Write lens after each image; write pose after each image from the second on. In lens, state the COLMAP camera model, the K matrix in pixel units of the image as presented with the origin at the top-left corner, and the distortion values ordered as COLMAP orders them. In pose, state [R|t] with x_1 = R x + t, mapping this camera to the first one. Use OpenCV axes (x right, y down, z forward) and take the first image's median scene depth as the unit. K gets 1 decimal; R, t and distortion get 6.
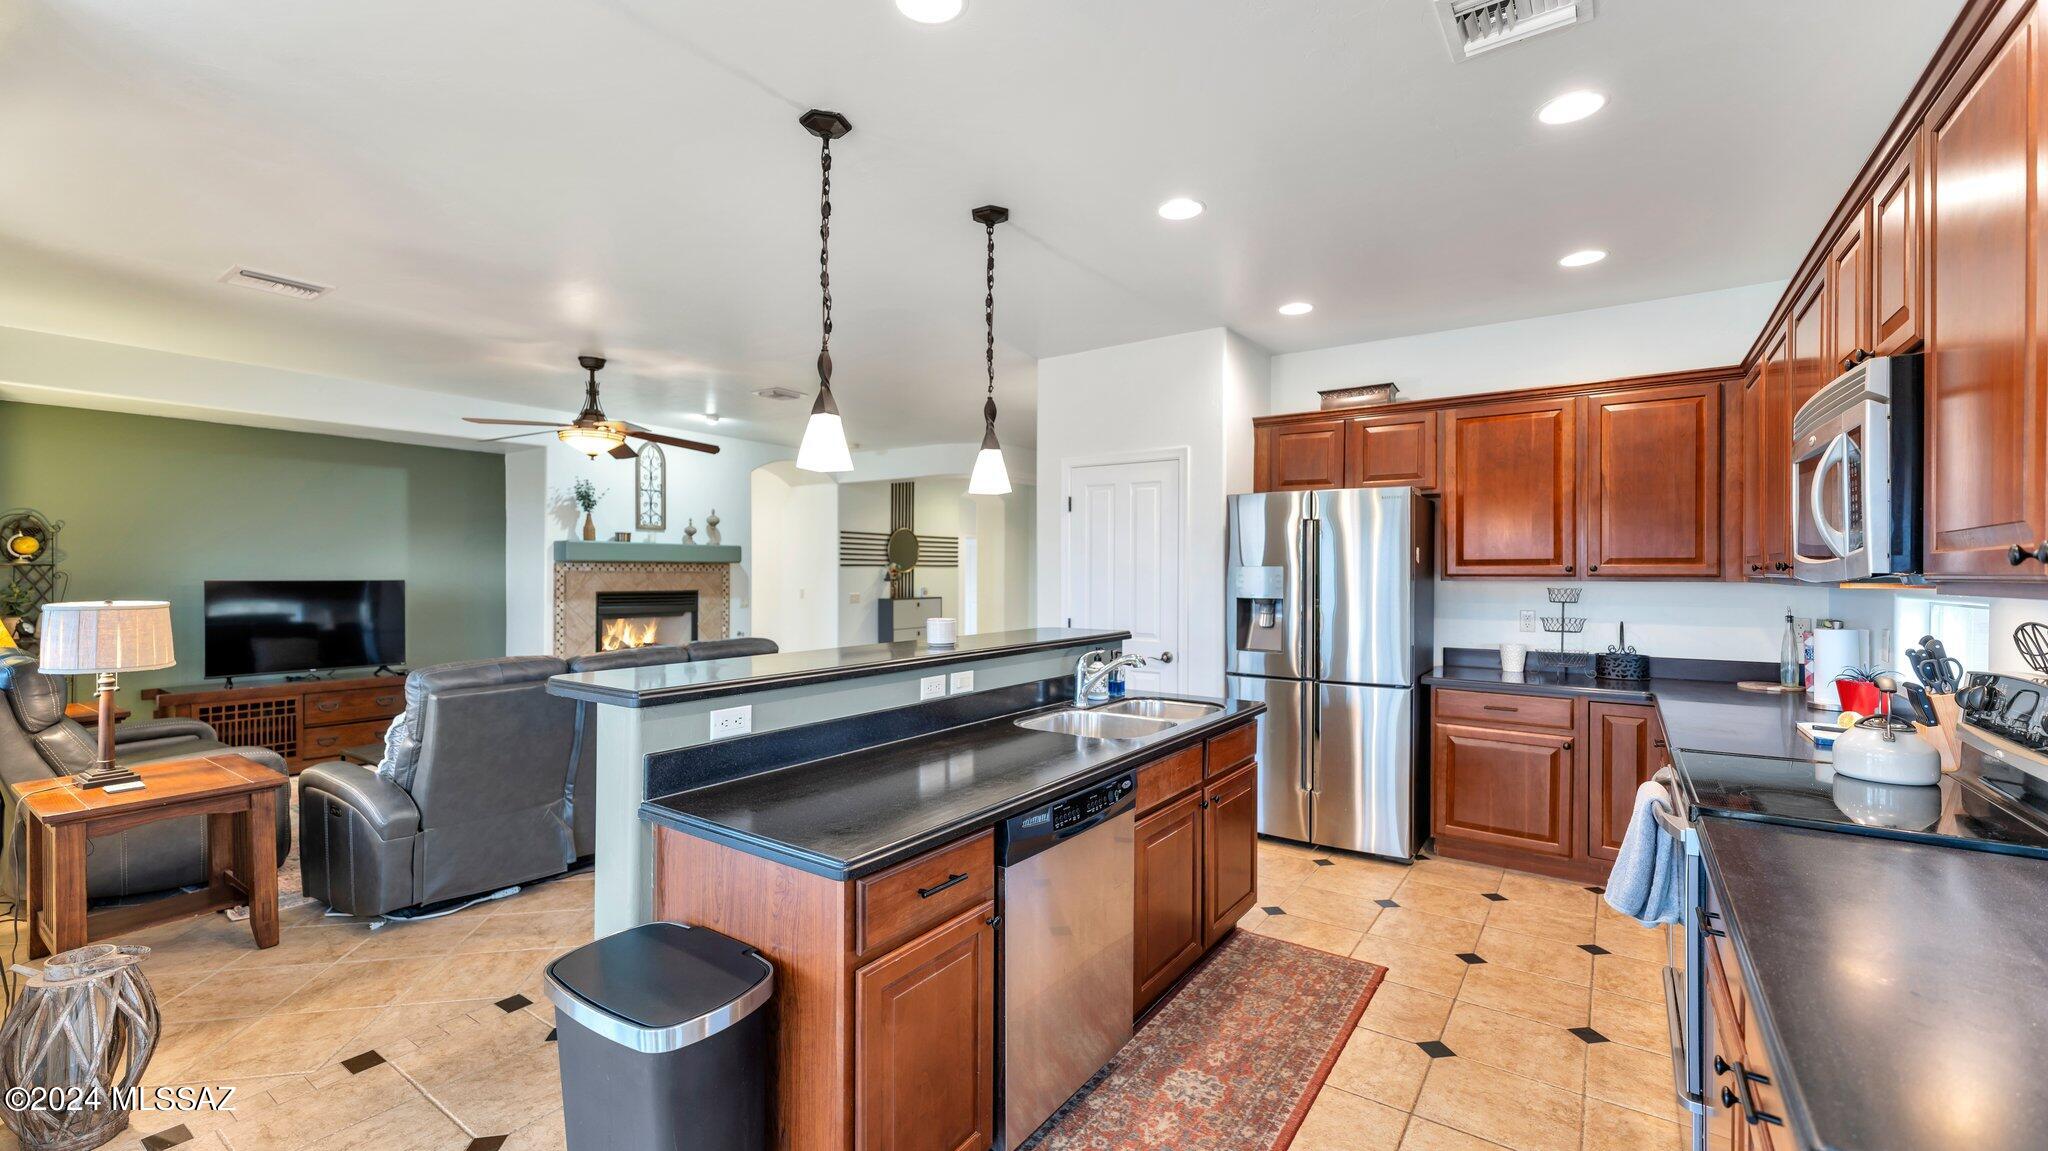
lens RADIAL K [[848.4, 0, 999.4], [0, 848.4, 578.1], [0, 0, 1]] dist [-0.001043, 0.000113]
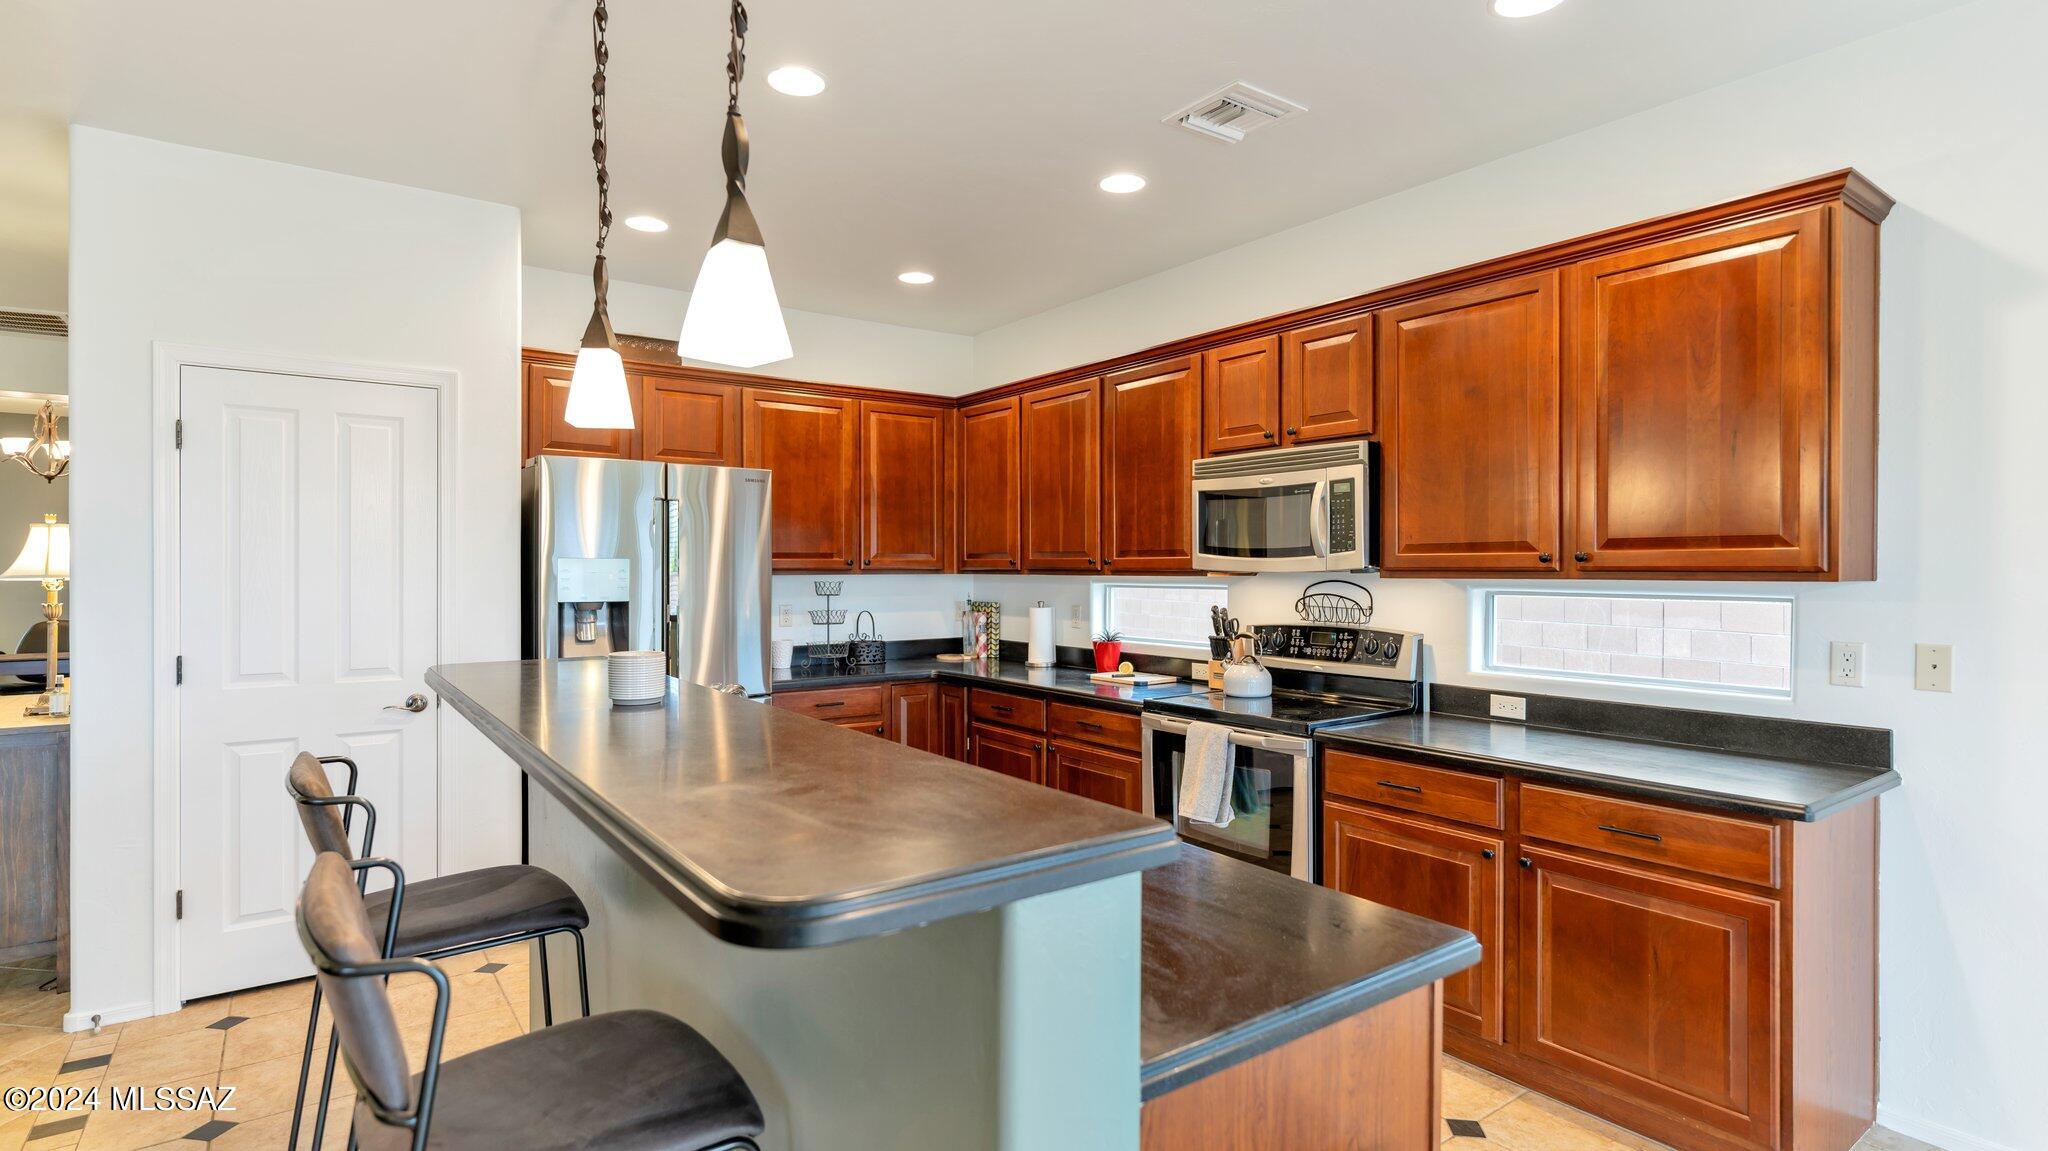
lens RADIAL K [[1017.4, 0, 1024.0], [0, 1017.4, 575.5], [0, 0, 1]] dist [-0.005399, -0.000617]
pose [[0.308131, -0.008666, 0.951304, -0.251256], [0.006686, 0.999954, 0.006943, -0.001793], [-0.951320, 0.004221, 0.308175, 0.233395]]
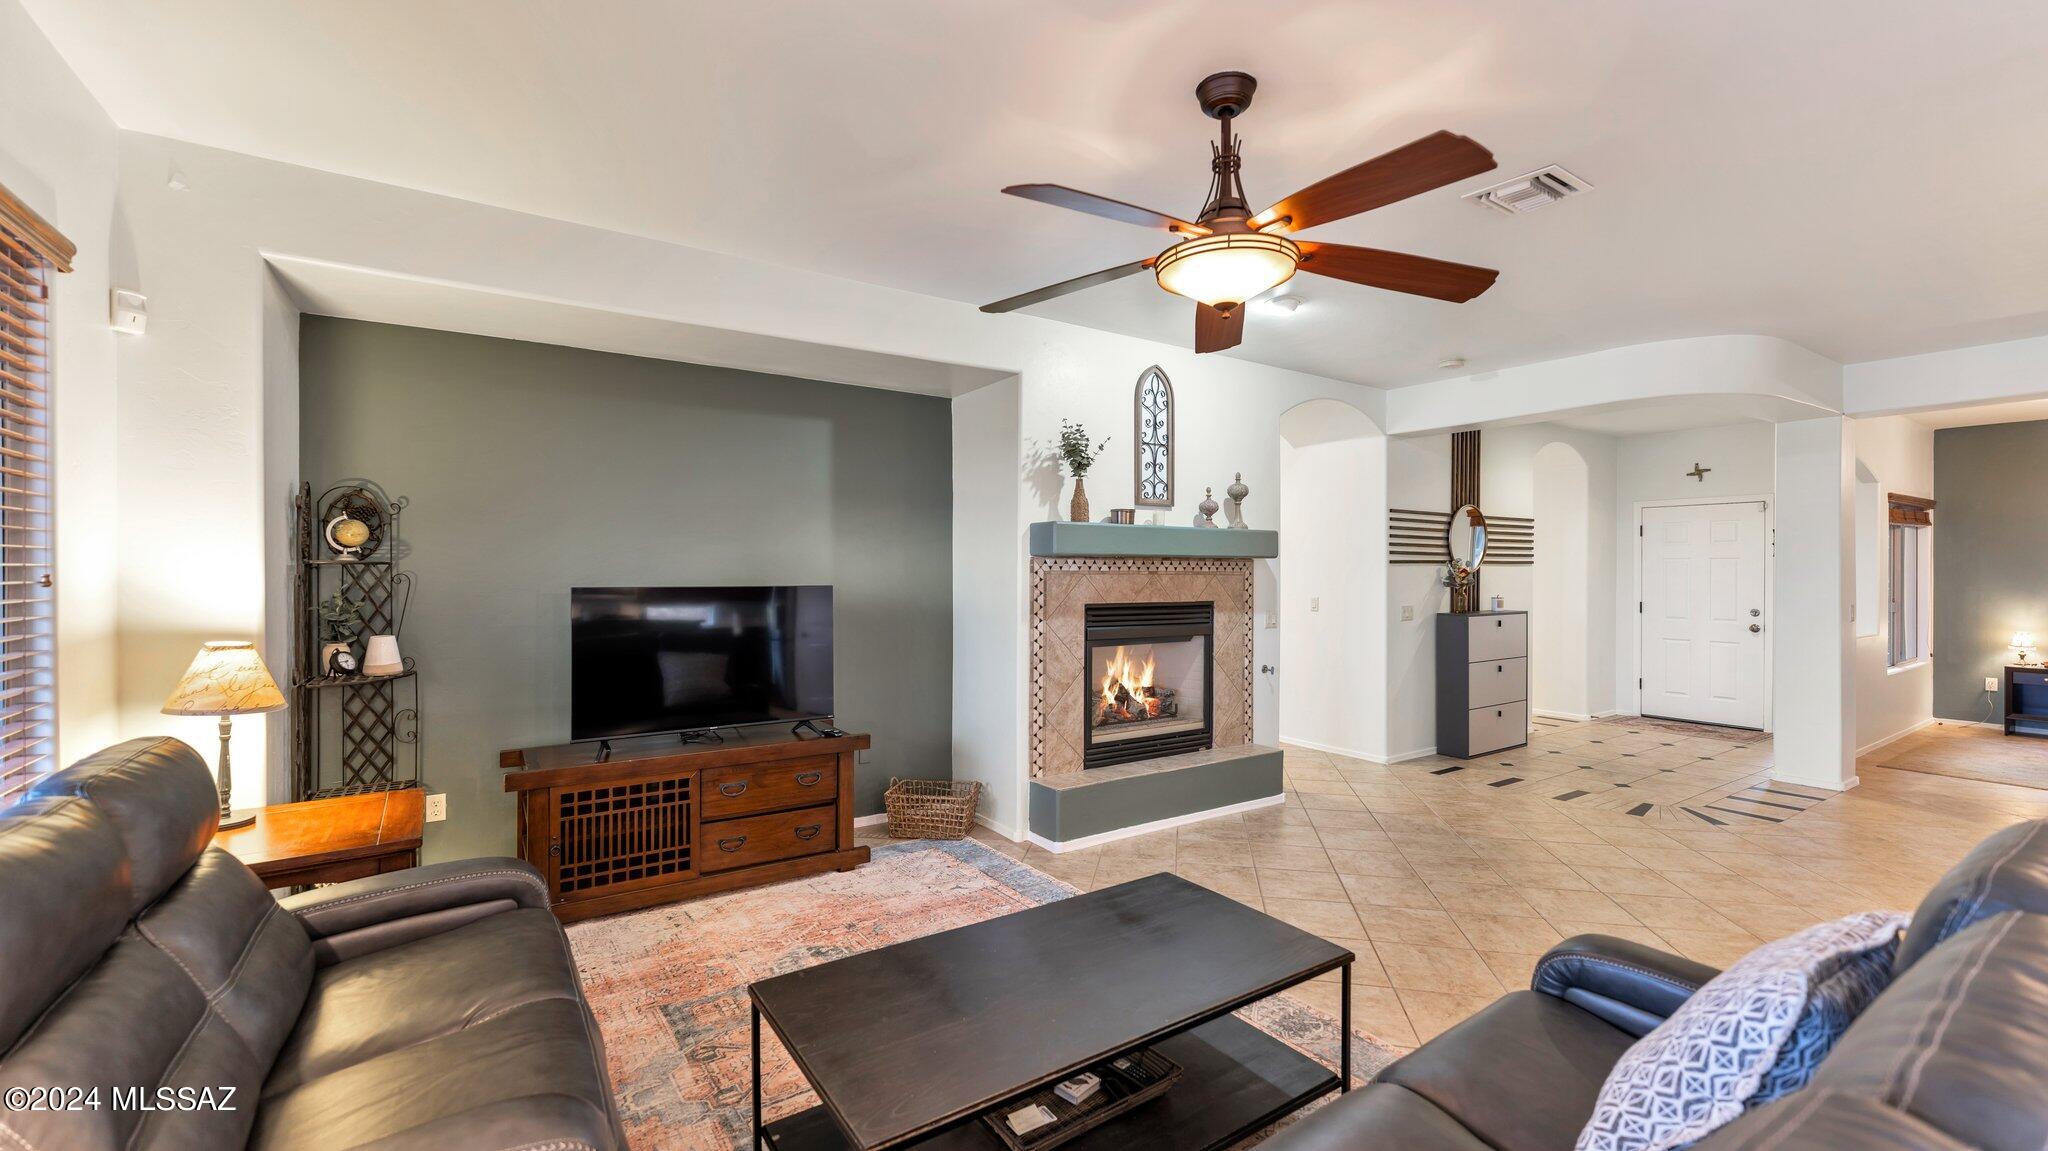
lens RADIAL K [[825.7, 0, 1003.2], [0, 825.7, 575.6], [0, 0, 1]] dist [0.000892, -0.000030]
pose [[0.935032, -0.001071, -0.354563, -0.318043], [-0.000466, 0.999991, -0.004249, -0.002543], [0.354564, 0.004138, 0.935022, 0.408947]]
